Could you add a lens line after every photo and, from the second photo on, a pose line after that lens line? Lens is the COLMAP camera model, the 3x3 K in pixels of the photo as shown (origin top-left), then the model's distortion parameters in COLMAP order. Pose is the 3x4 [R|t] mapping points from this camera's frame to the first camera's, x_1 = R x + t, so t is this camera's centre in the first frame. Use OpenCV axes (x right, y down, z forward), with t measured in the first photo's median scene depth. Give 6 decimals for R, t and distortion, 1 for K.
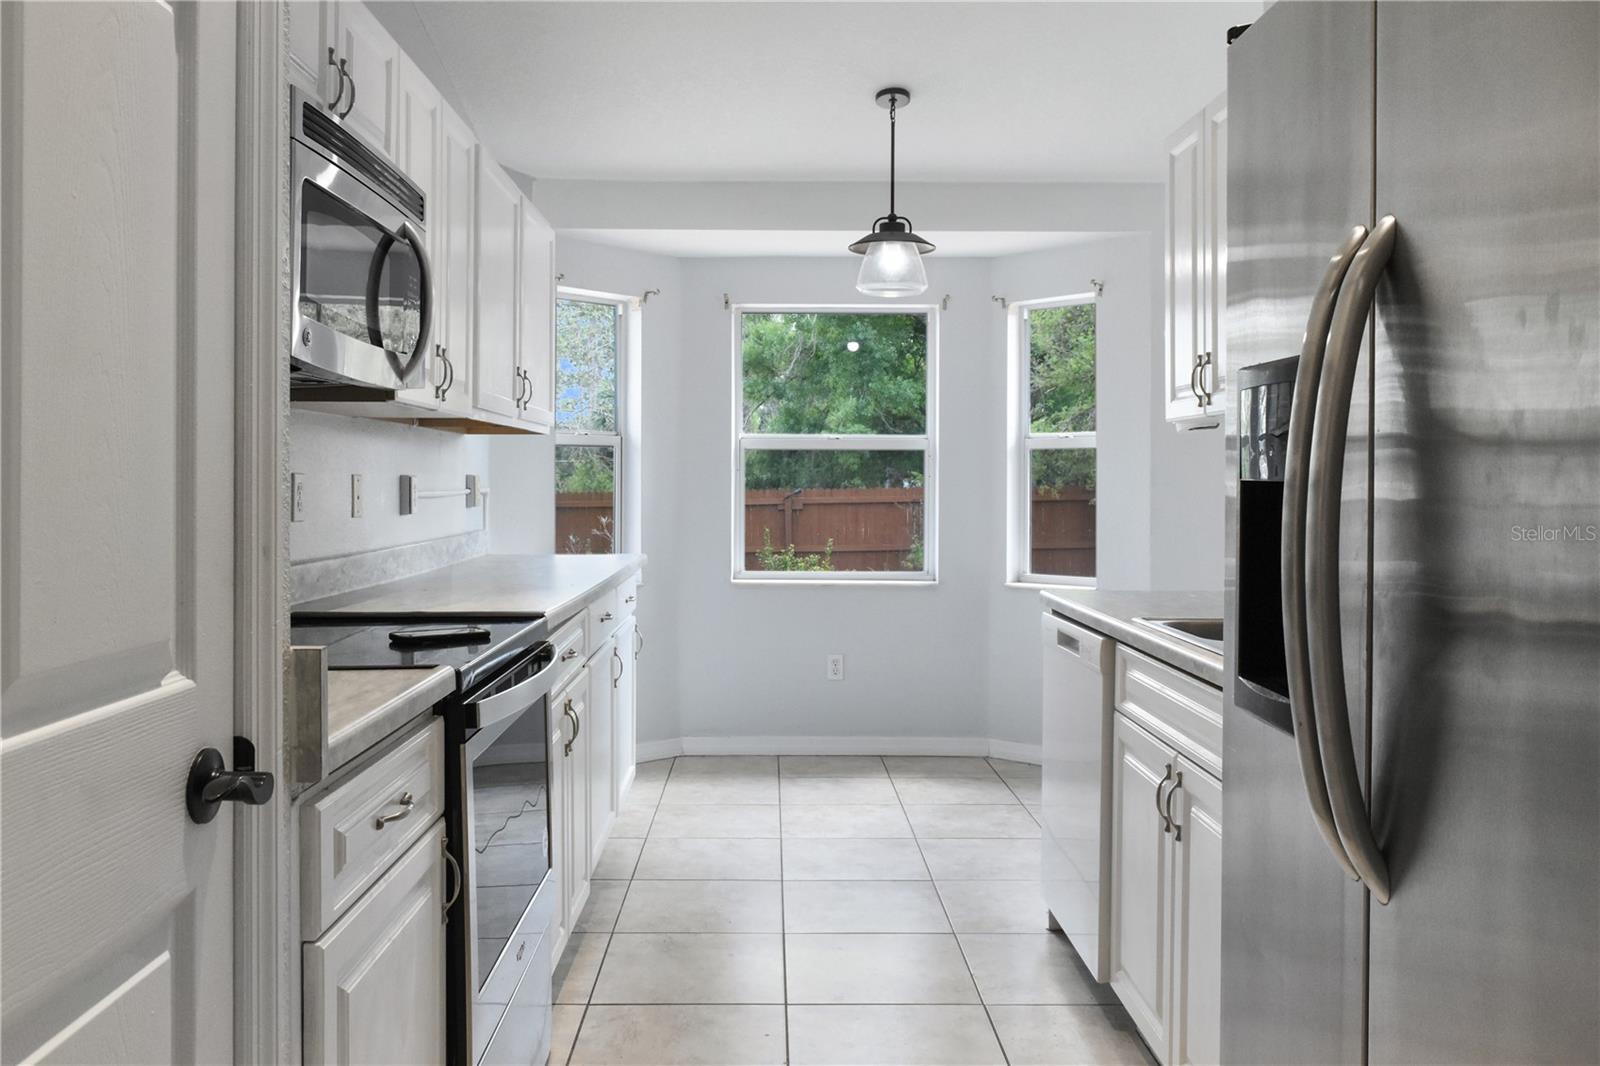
lens RADIAL K [[1272.1, 0, 790.0], [0, 1272.1, 520.3], [0, 0, 1]] dist [-0.011528, -0.004433]
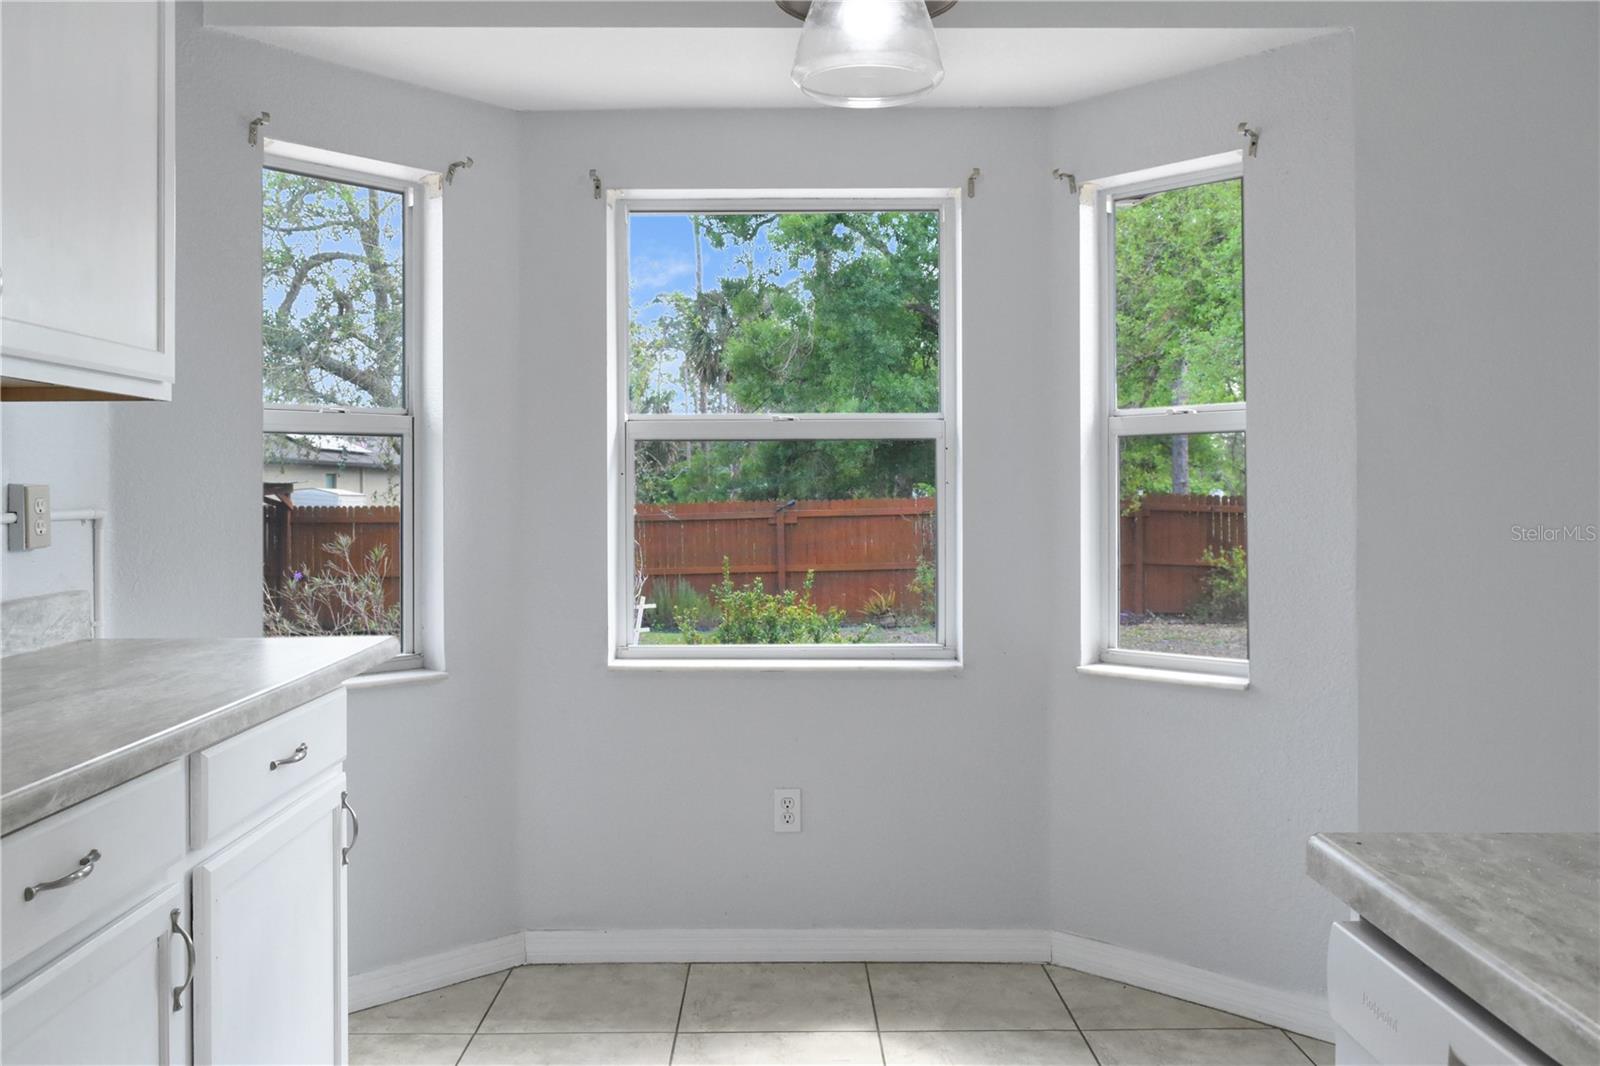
lens RADIAL K [[1272.1, 0, 790.0], [0, 1272.1, 520.3], [0, 0, 1]] dist [-0.011528, -0.004433]
pose [[0.999955, -0.005937, -0.007452, 0.041315], [0.005879, 0.999953, -0.007762, -0.013002], [0.007498, 0.007718, 0.999942, 0.408860]]
